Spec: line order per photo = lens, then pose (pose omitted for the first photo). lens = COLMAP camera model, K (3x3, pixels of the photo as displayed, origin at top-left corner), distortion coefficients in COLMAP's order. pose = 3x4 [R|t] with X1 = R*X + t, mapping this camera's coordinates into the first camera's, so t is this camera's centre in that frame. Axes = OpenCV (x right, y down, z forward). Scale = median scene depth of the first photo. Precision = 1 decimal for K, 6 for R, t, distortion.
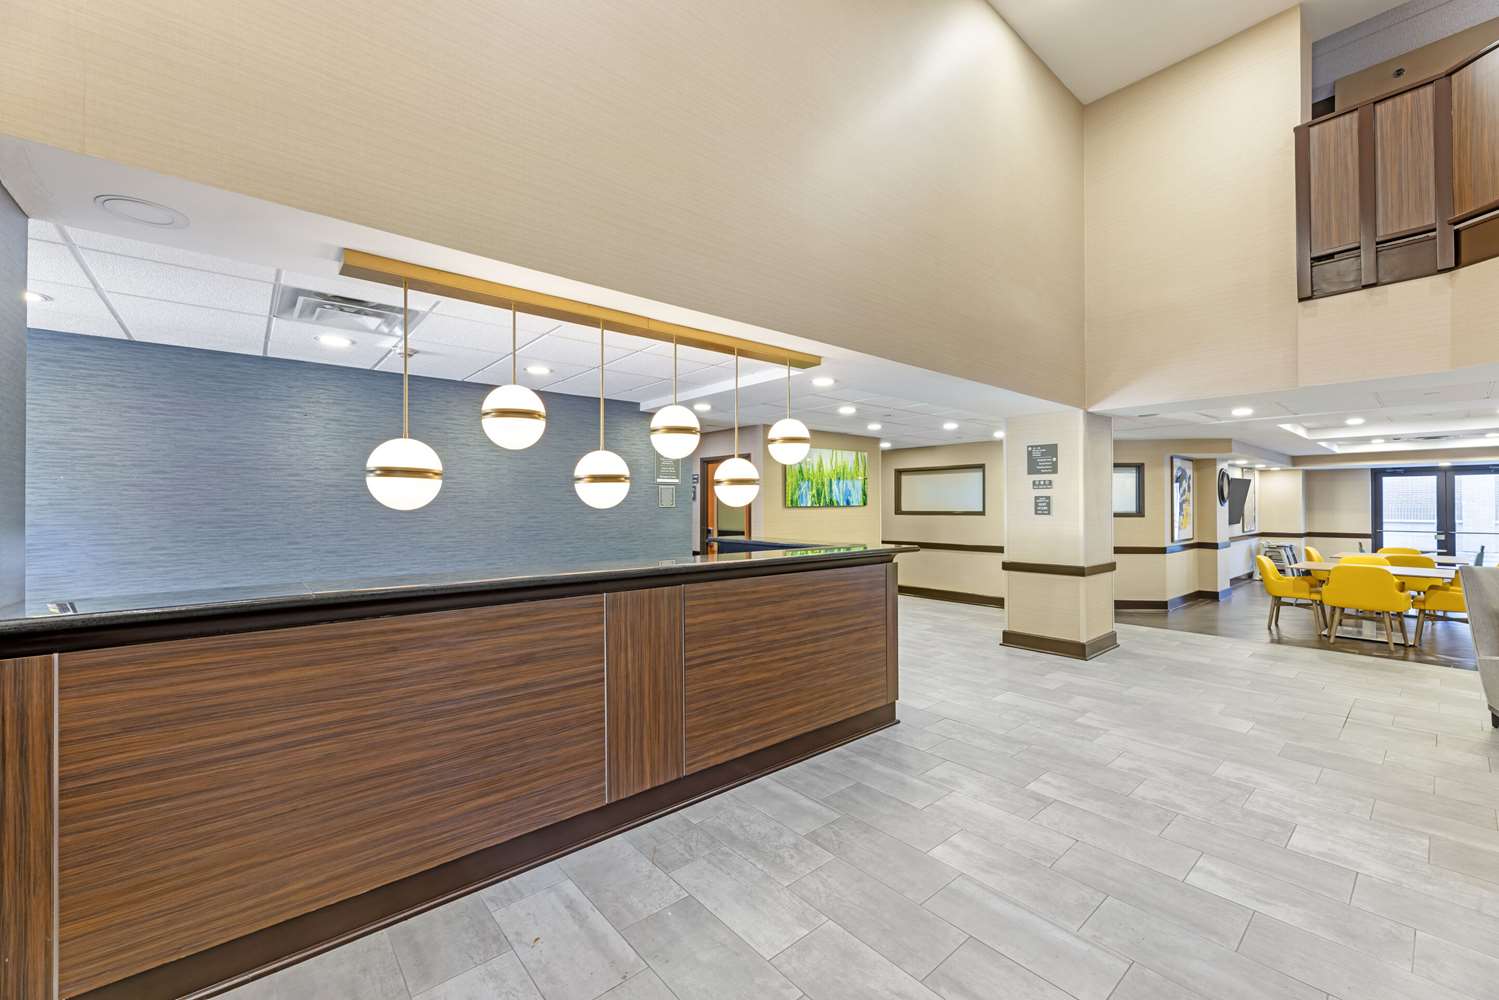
lens RADIAL K [[601.0, 0, 745.0], [0, 601.0, 497.6], [0, 0, 1]] dist [-0.002264, 0.000281]
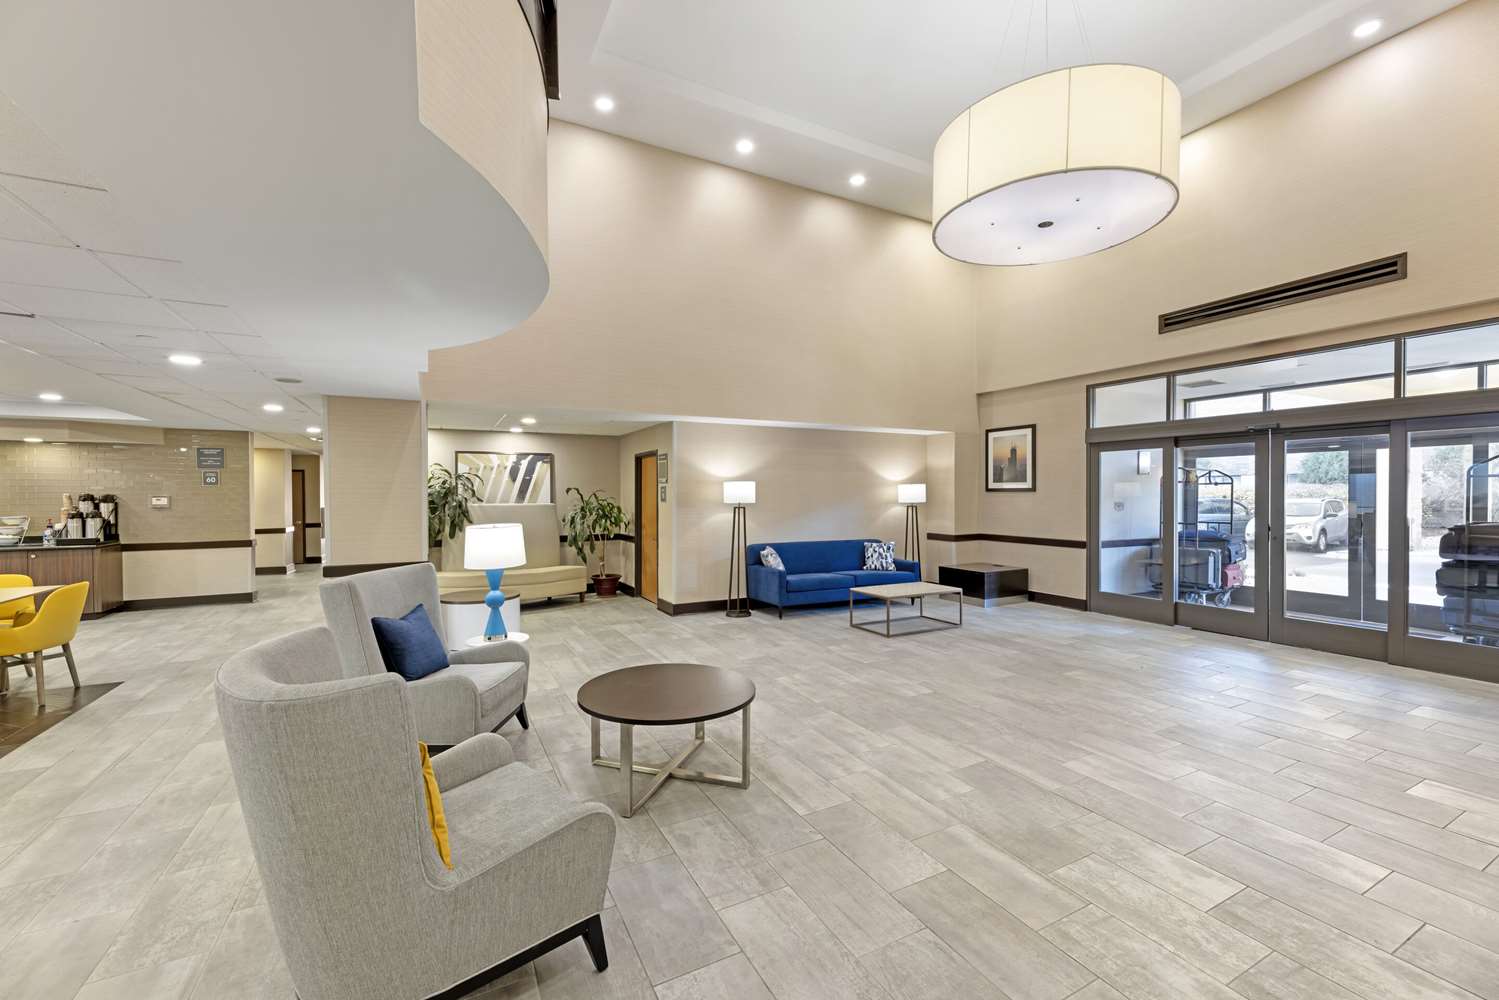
lens RADIAL K [[601.0, 0, 739.1], [0, 601.0, 498.9], [0, 0, 1]] dist [-0.002264, 0.000281]
pose [[-0.973700, 0.002072, 0.227826, 0.813722], [0.002002, 0.999998, -0.000539, 0.009242], [-0.227827, -0.000069, -0.973702, 1.156278]]
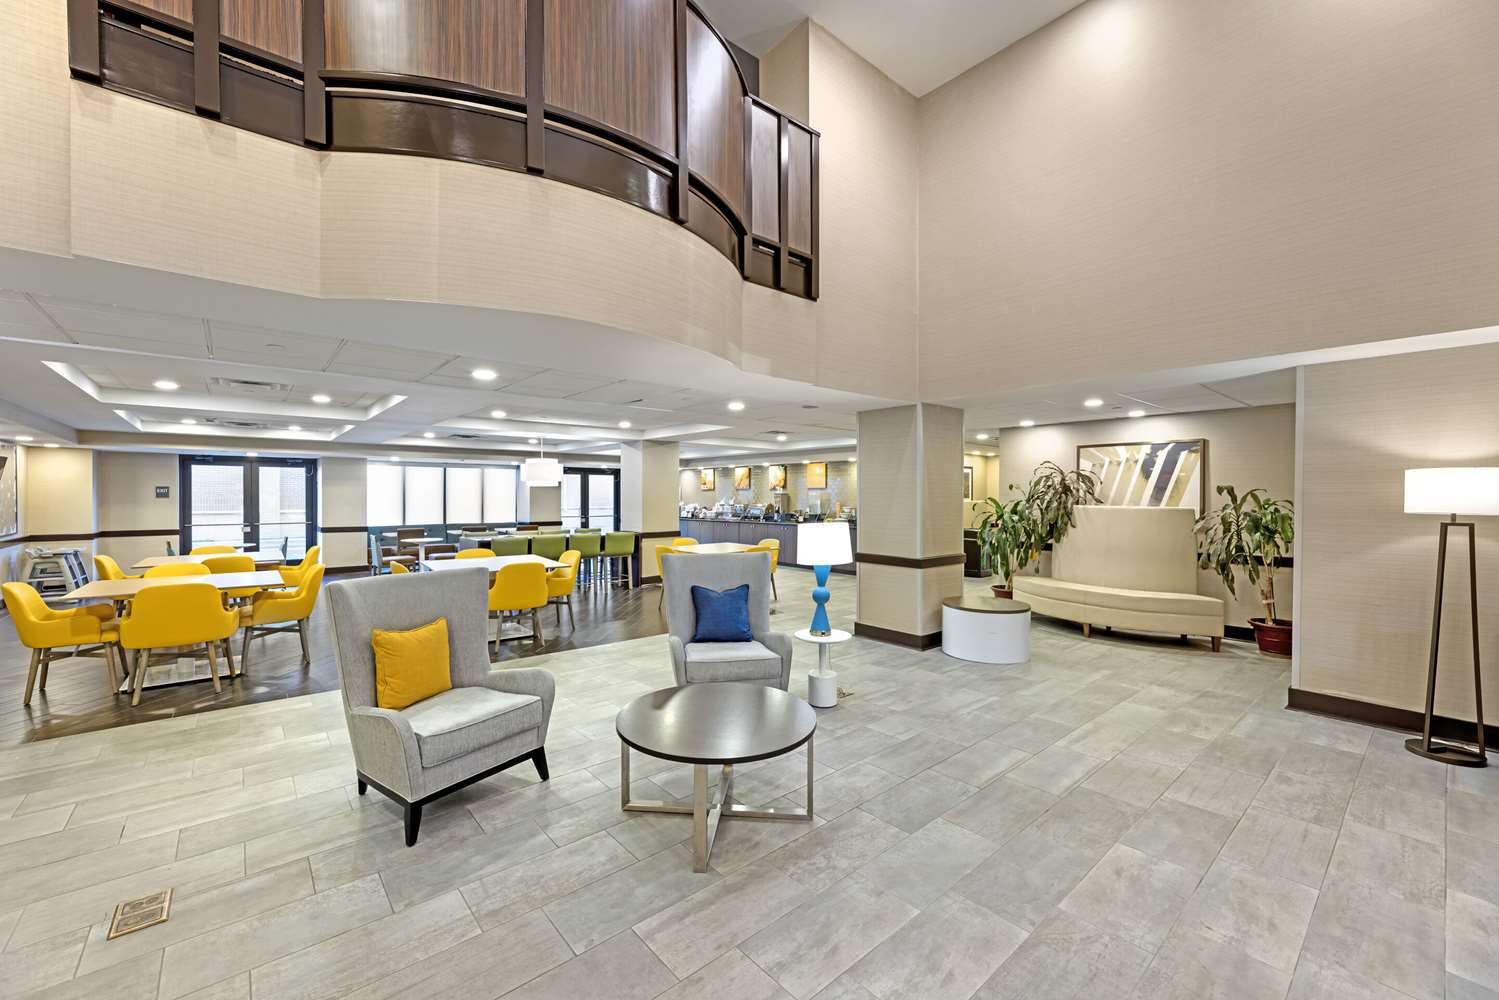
lens RADIAL K [[601.0, 0, 753.7], [0, 601.0, 501.4], [0, 0, 1]] dist [-0.002264, 0.000281]
pose [[-0.008078, -0.009675, 0.999921, 0.440184], [-0.011182, 0.999892, 0.009584, 0.005308], [-0.999905, -0.011104, -0.008185, 0.457740]]
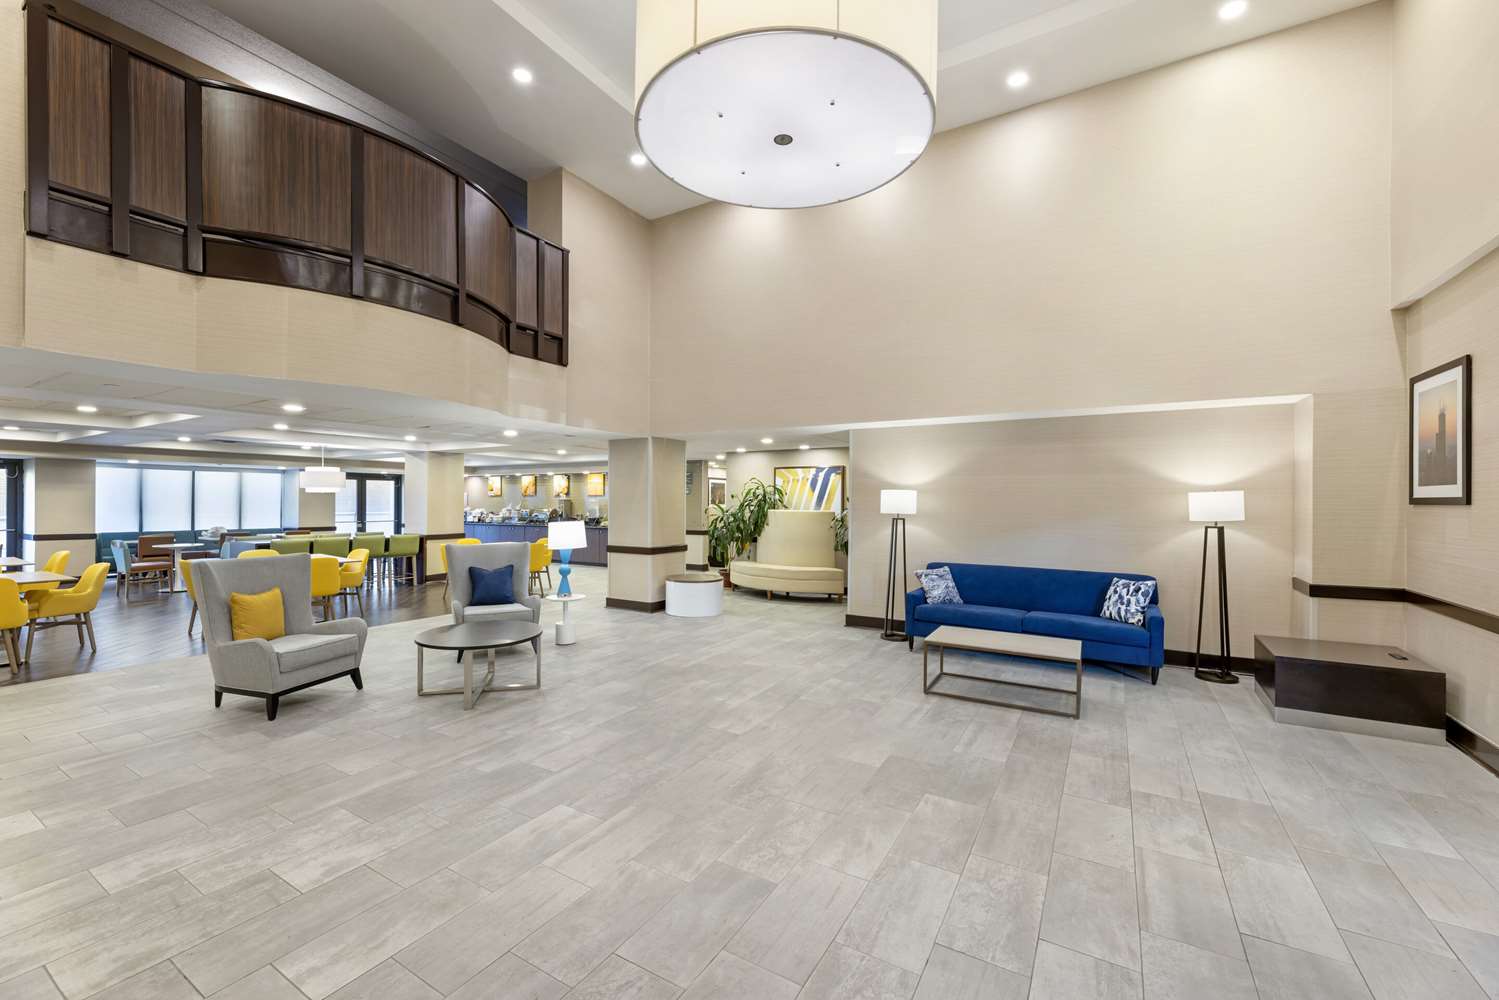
lens RADIAL K [[601.0, 0, 753.5], [0, 601.0, 501.0], [0, 0, 1]] dist [-0.002264, 0.000281]
pose [[-0.322045, -0.000567, 0.946724, -0.087076], [-0.014006, 0.999893, -0.004166, -0.000819], [-0.946621, -0.014601, -0.322019, 0.378948]]
